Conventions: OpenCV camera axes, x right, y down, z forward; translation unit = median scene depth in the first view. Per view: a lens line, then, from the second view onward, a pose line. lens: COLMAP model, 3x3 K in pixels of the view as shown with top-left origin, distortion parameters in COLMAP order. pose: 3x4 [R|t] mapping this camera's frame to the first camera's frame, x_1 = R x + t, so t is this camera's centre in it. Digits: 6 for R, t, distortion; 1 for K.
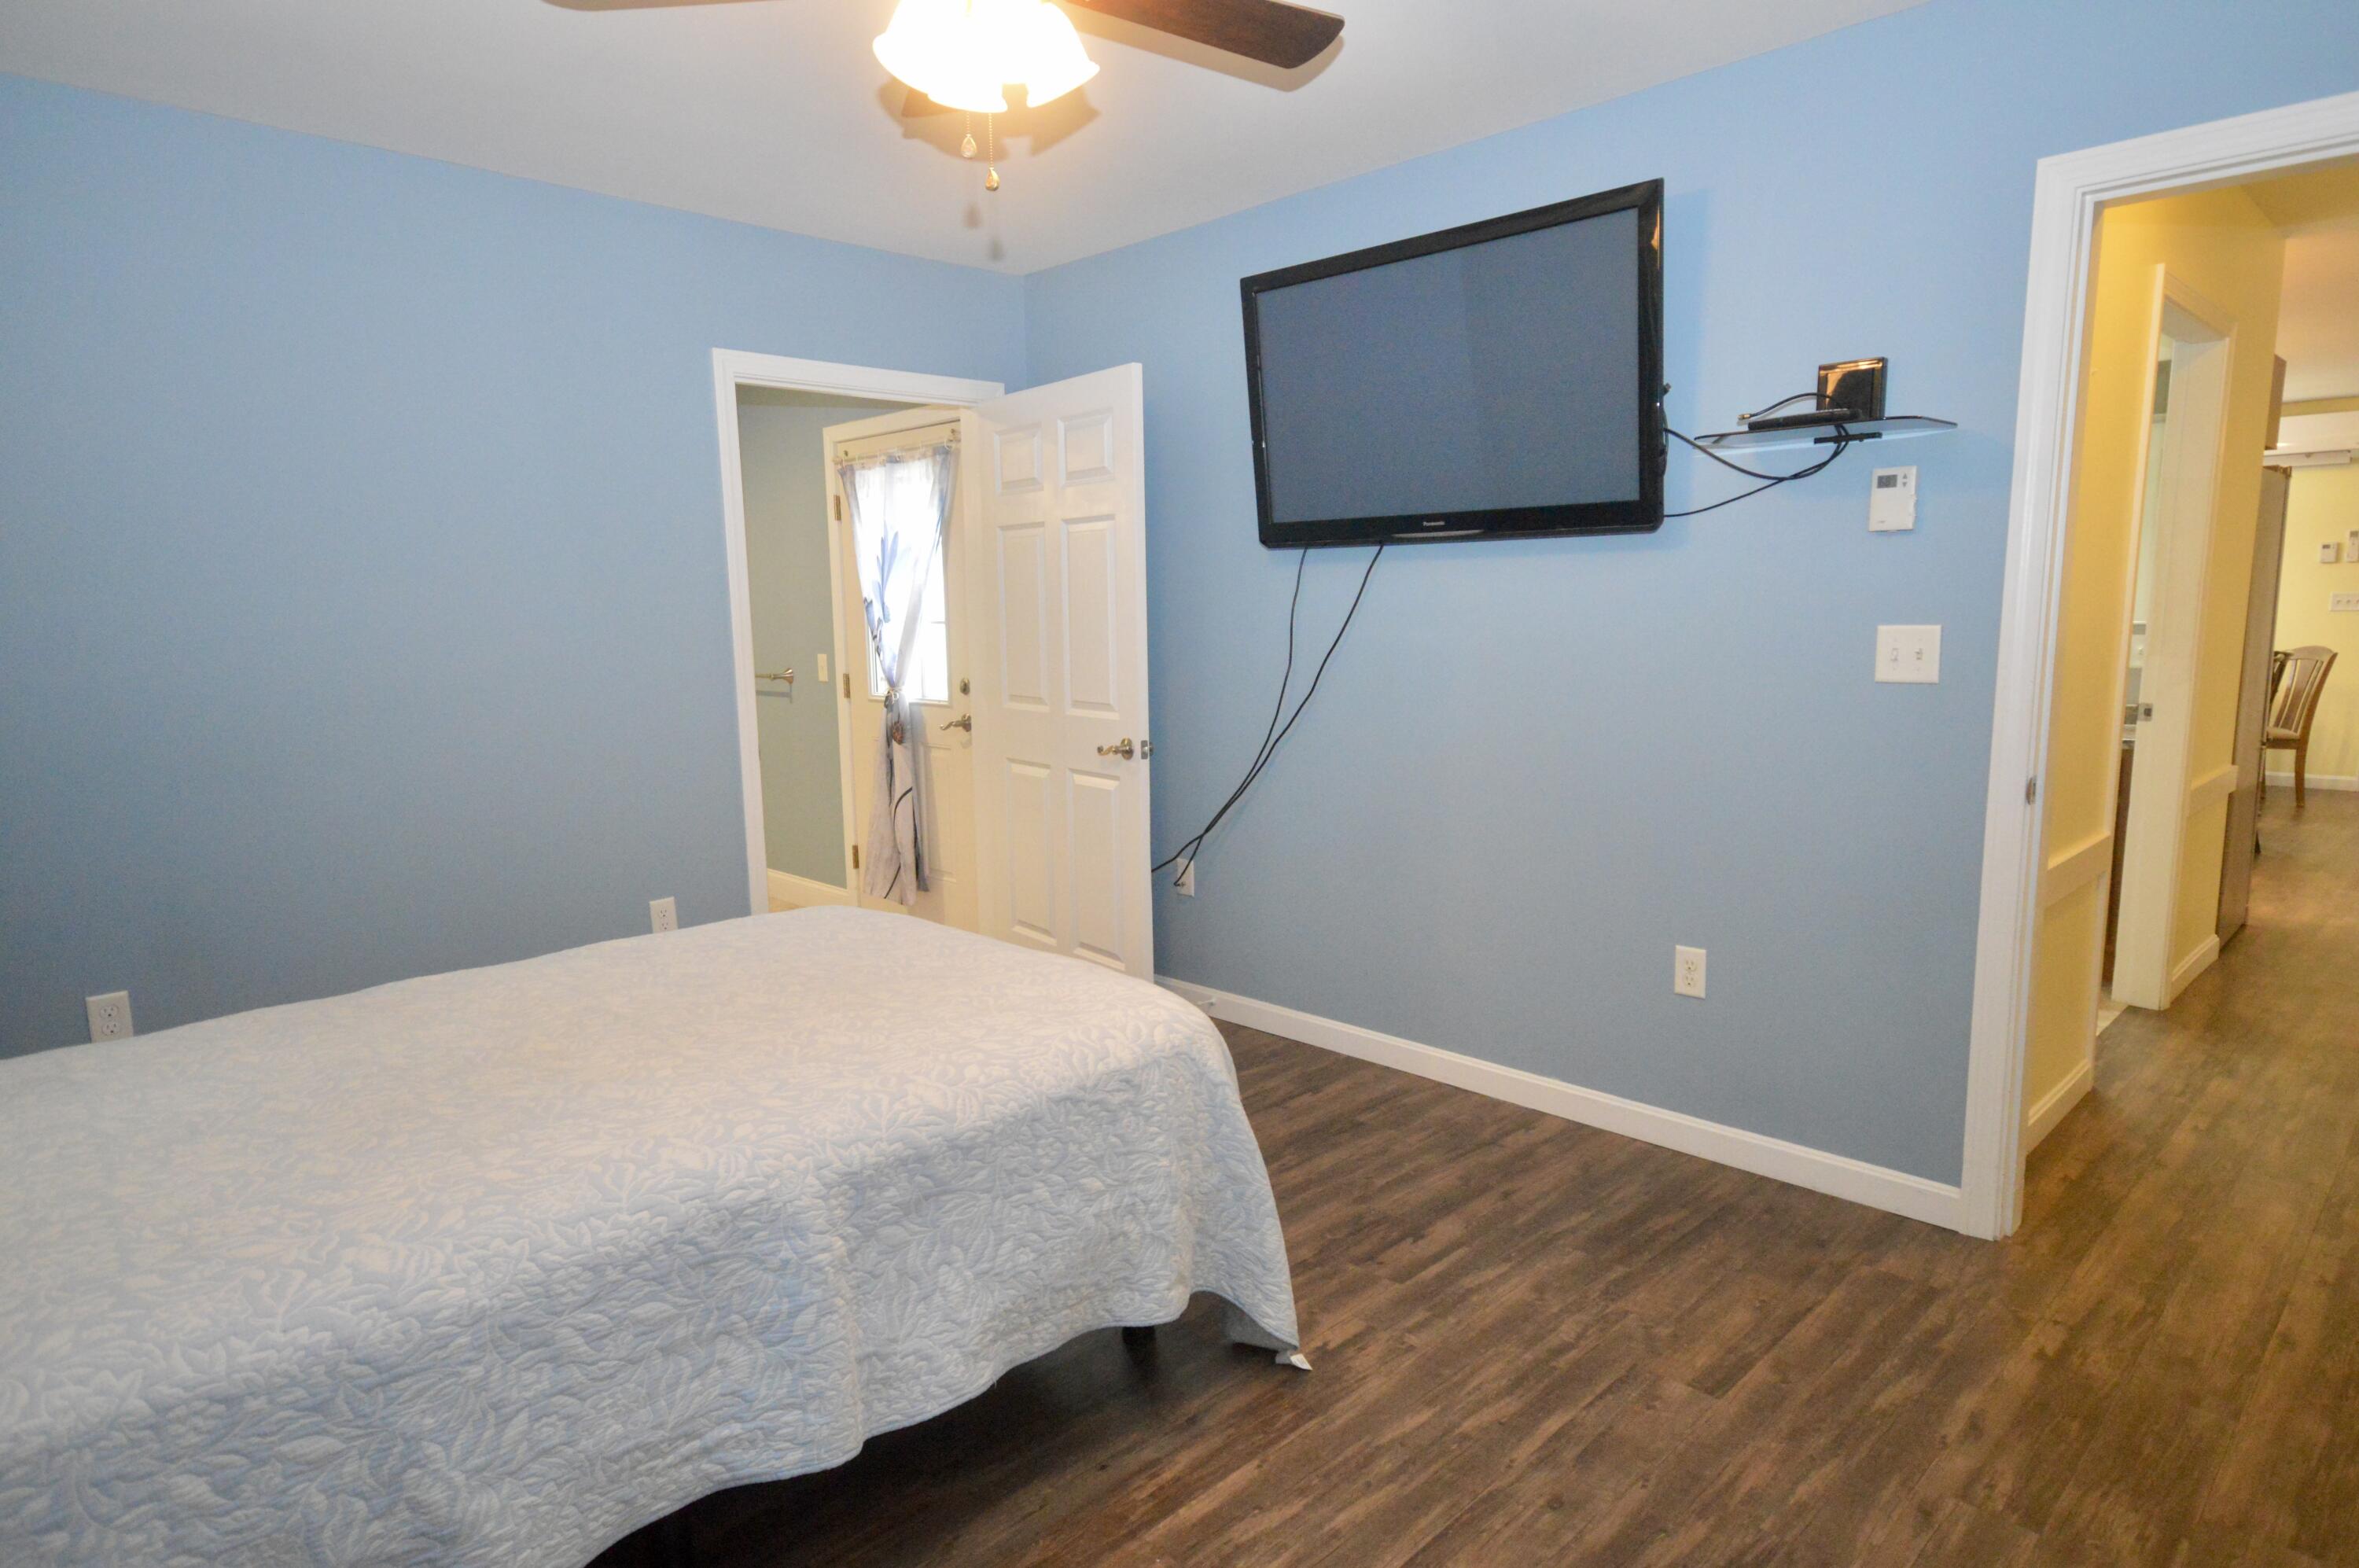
lens RADIAL K [[1353.6, 0, 1169.9], [0, 1353.6, 786.1], [0, 0, 1]] dist [-0.000940, 0.000450]
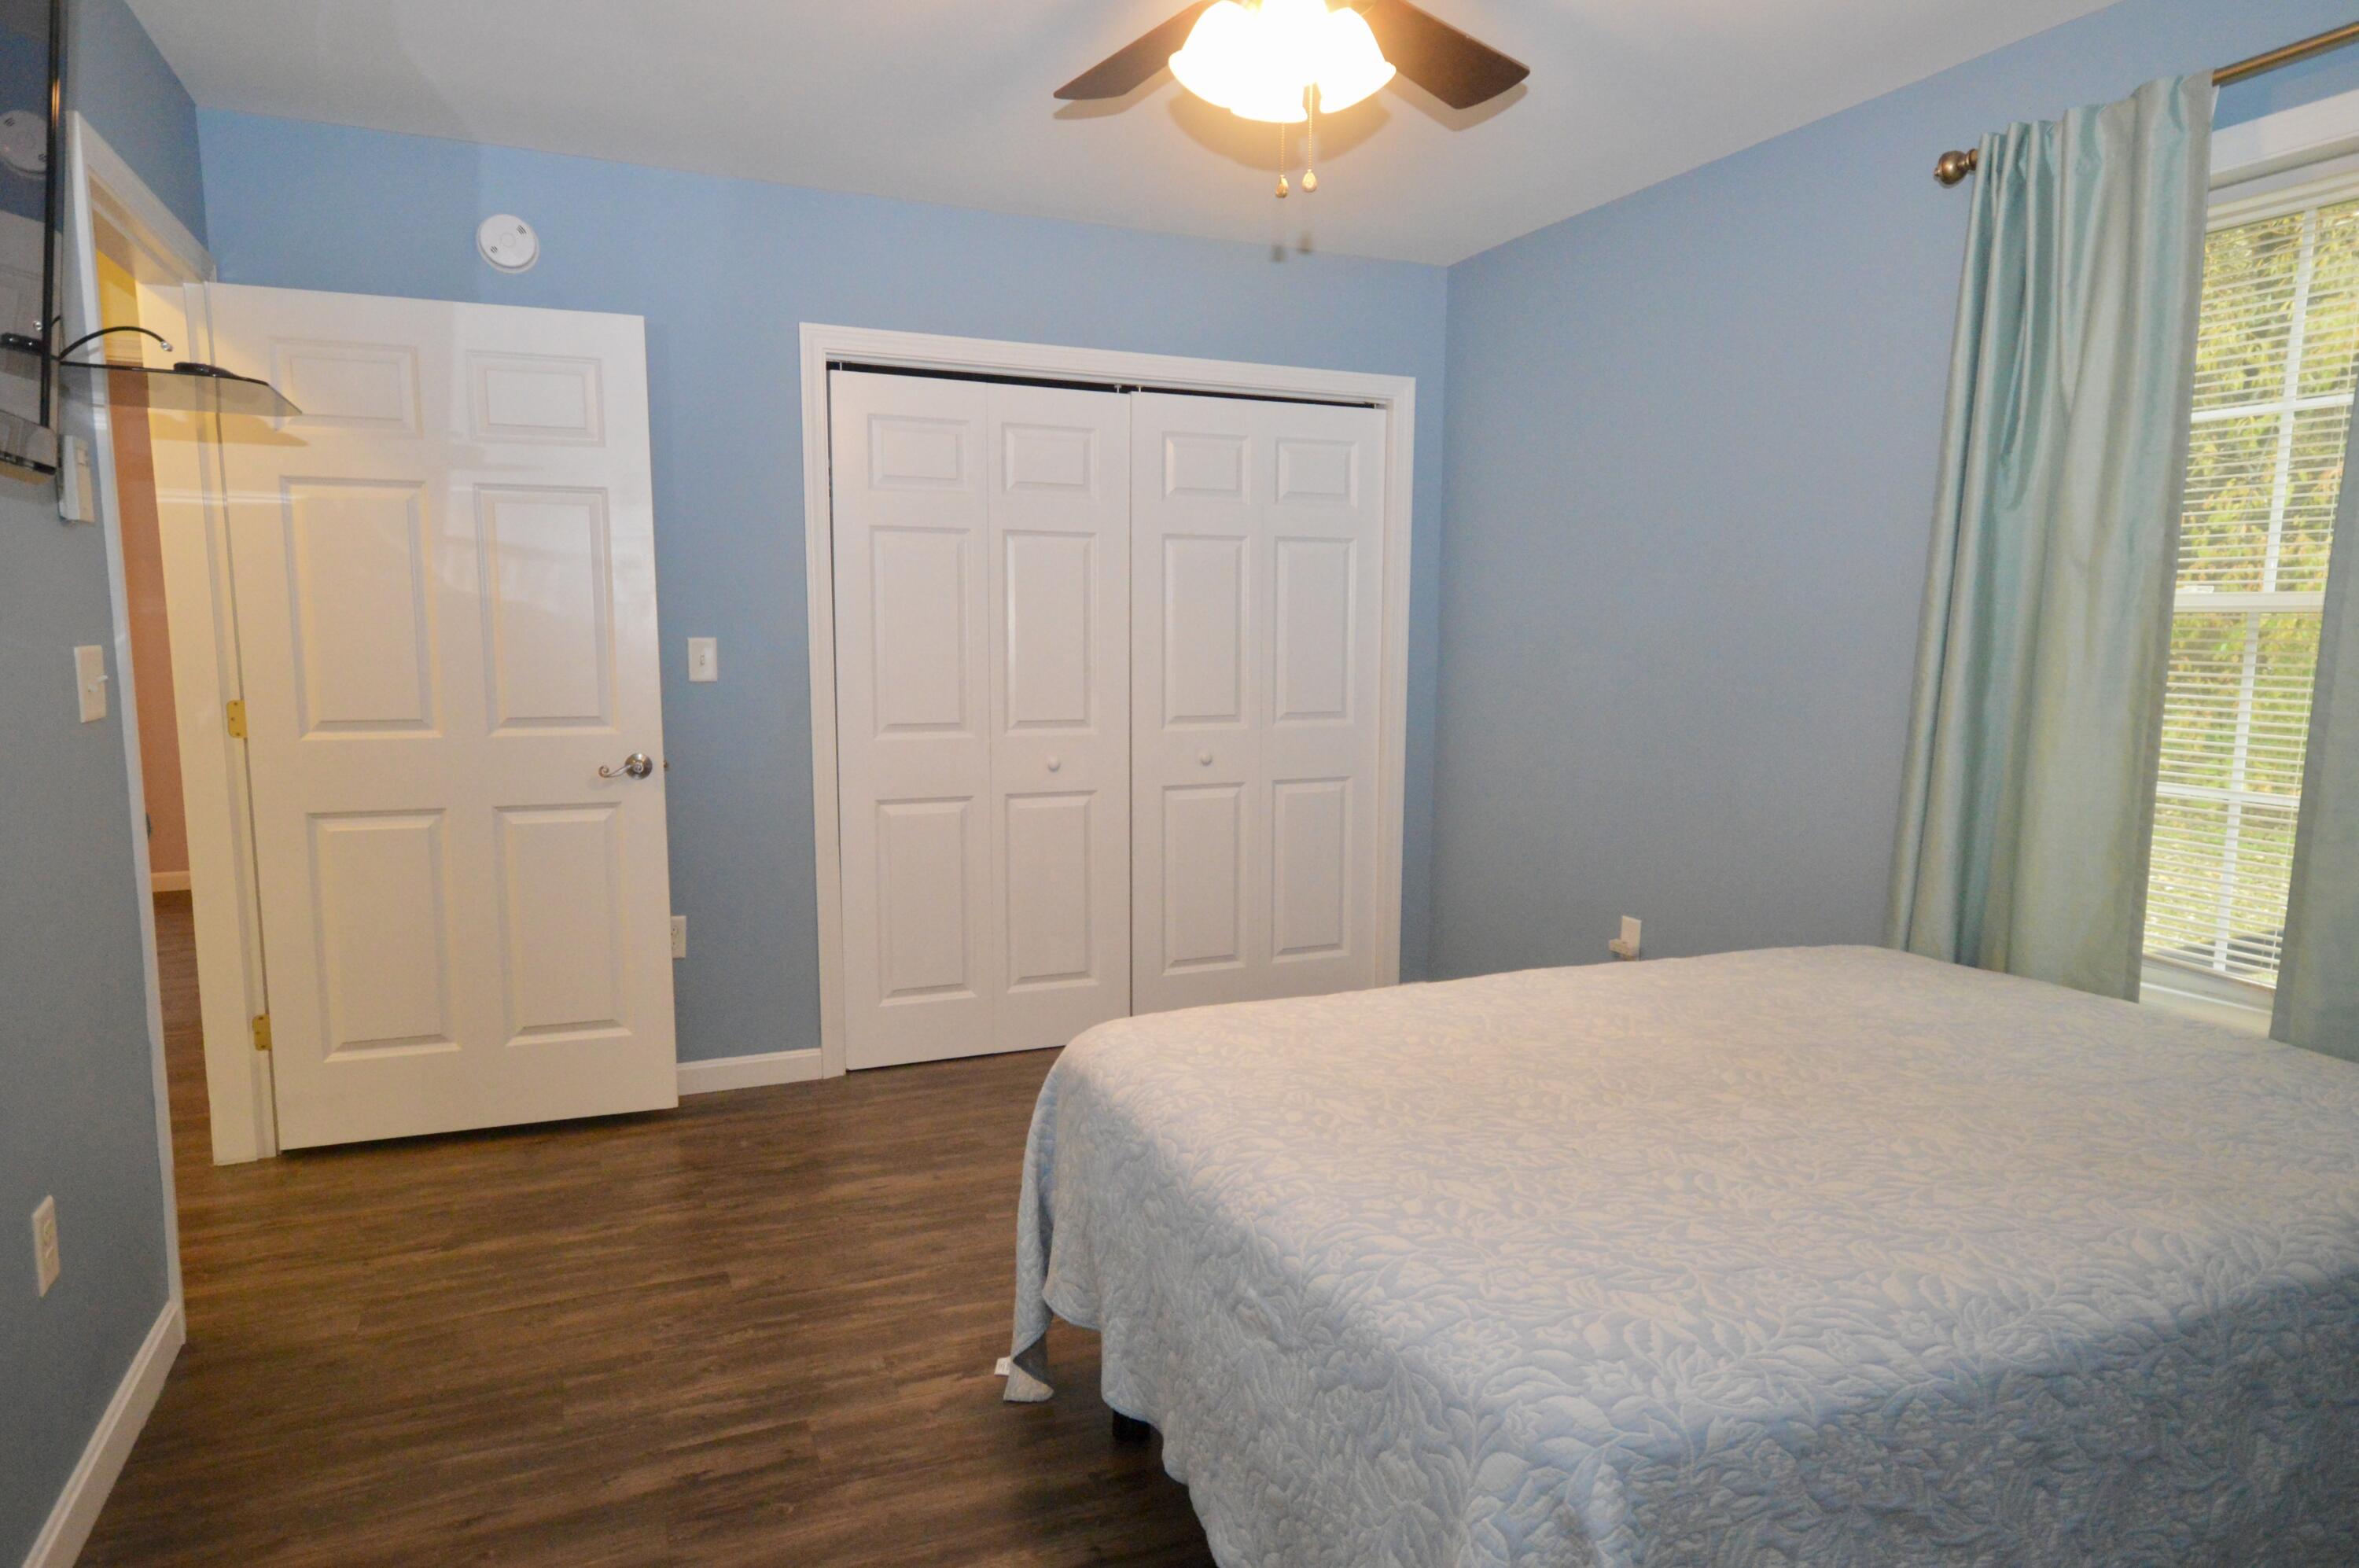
lens RADIAL K [[1353.6, 0, 1161.7], [0, 1353.6, 795.0], [0, 0, 1]] dist [-0.000940, 0.000450]
pose [[-0.933352, -0.037871, 0.356958, -0.377312], [0.054690, 0.967808, 0.245677, -0.238959], [-0.354771, 0.248825, -0.901234, 1.852767]]
